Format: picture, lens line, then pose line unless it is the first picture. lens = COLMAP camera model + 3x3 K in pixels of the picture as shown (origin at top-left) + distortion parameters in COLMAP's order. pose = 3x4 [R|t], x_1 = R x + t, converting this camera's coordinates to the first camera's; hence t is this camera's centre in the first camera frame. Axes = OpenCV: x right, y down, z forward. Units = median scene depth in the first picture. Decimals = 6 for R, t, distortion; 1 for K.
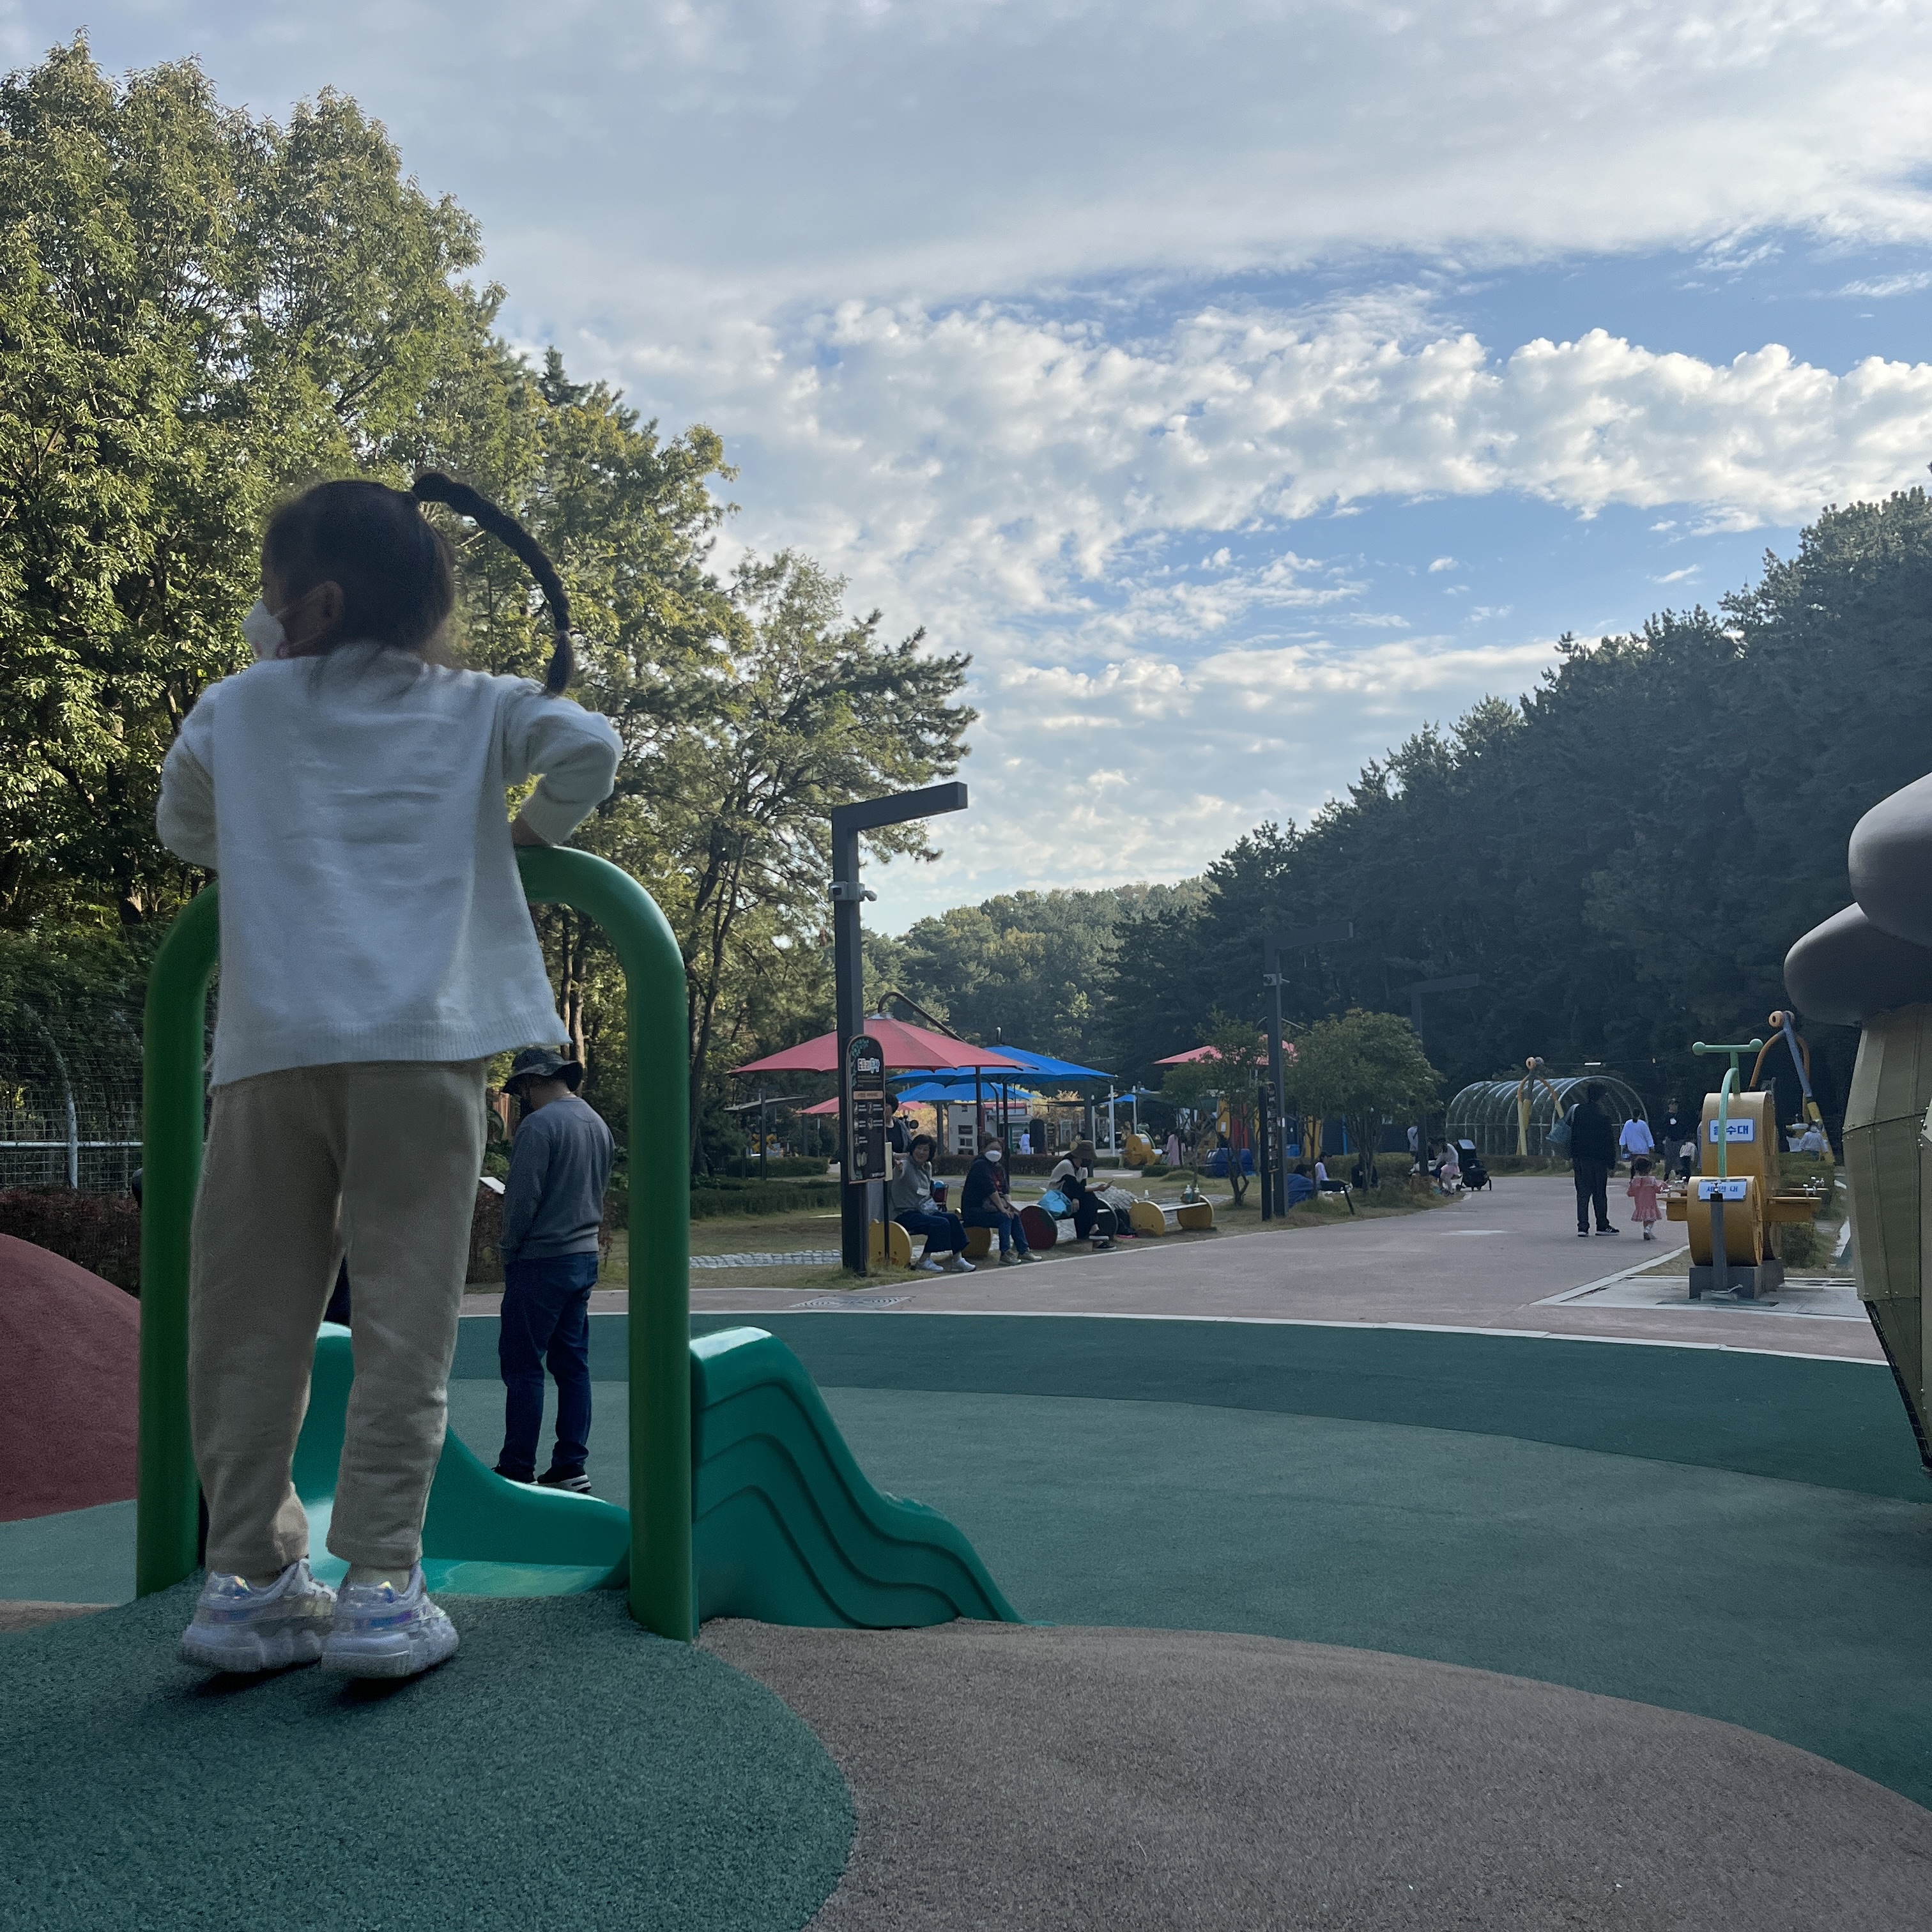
lens RADIAL K [[1952.4, 0, 966.0], [0, 1952.4, 966.0], [0, 0, 1]] dist [0.080117, -0.107238]
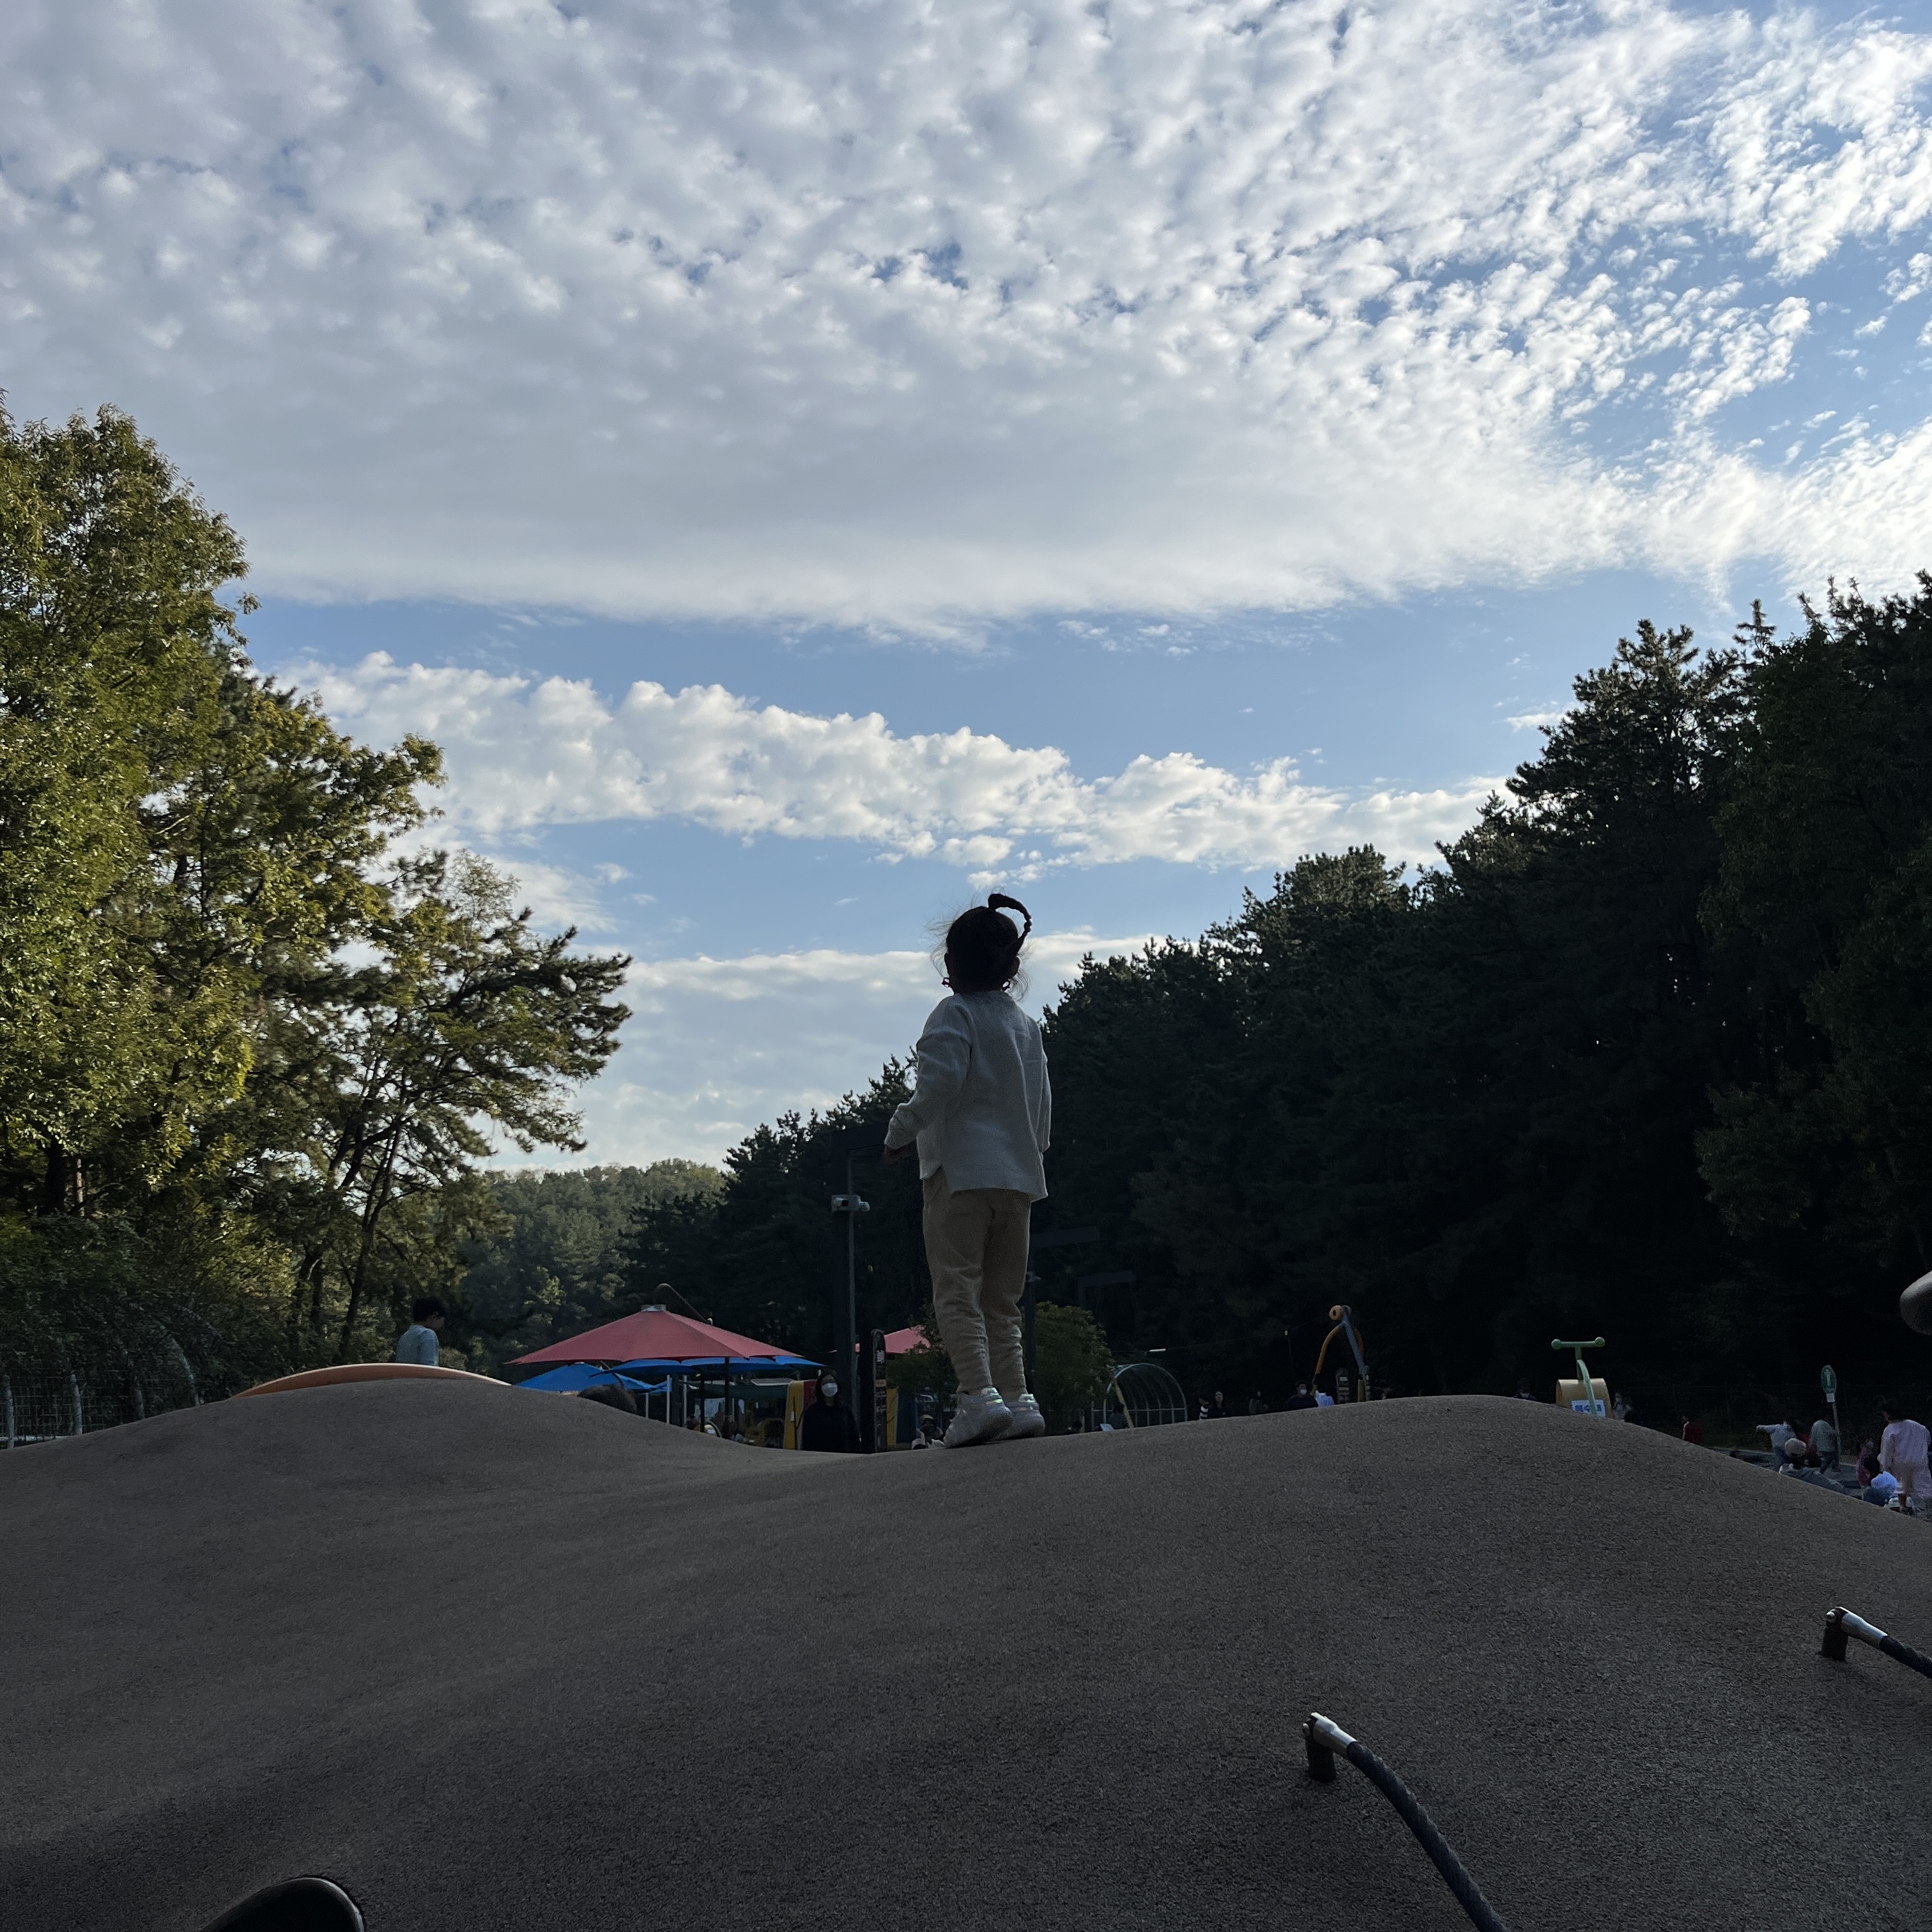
lens RADIAL K [[1949.1, 0, 924.9], [0, 1949.1, 947.5], [0, 0, 1]] dist [0.136664, -0.353611]
pose [[0.967858, 0.050633, 0.246347, -0.091637], [-0.012424, 0.987954, -0.154247, -0.002770], [-0.251190, 0.146229, 0.956828, -0.044141]]
